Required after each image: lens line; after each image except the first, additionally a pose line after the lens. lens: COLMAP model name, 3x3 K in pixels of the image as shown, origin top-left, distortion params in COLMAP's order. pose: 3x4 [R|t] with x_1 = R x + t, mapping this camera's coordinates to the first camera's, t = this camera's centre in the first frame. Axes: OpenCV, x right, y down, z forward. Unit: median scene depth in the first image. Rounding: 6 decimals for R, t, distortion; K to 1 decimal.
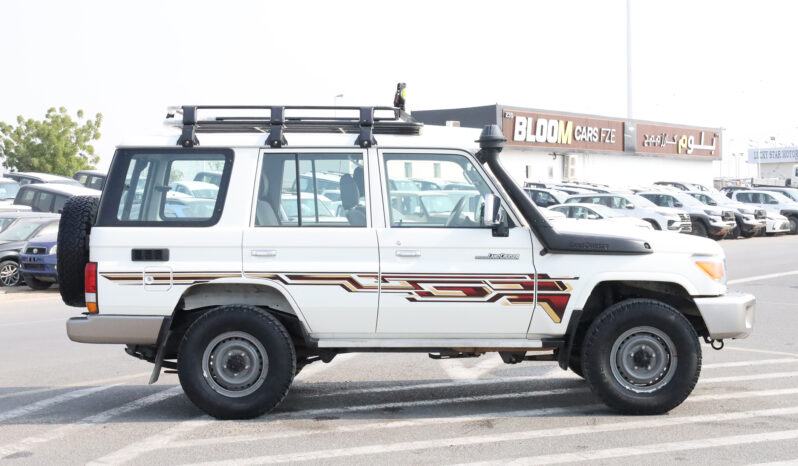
lens RADIAL K [[1268.8, 0, 402.6], [0, 1268.8, 232.0], [0, 0, 1]] dist [0.000491, 0.000000]
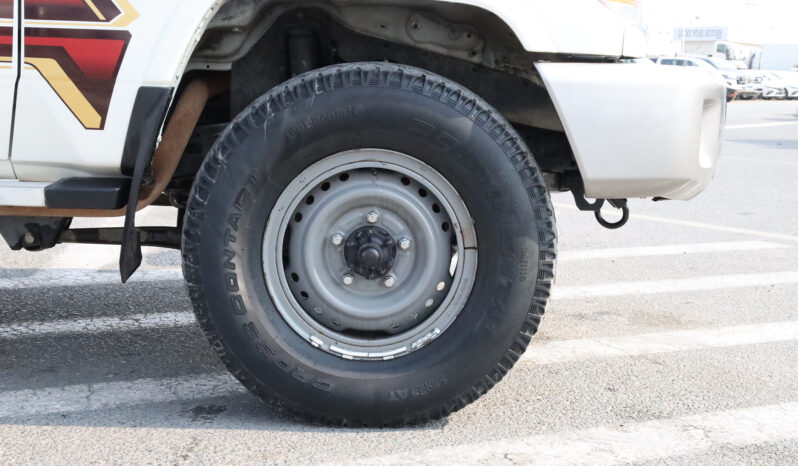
lens RADIAL K [[1177.9, 0, 398.6], [0, 1177.9, 231.3], [0, 0, 1]] dist [0.034133, 0.000000]
pose [[0.998450, 0.031369, 0.045982, 0.179995], [-0.036469, 0.992738, 0.114637, 0.059781], [-0.042052, -0.116136, 0.992343, 0.698285]]
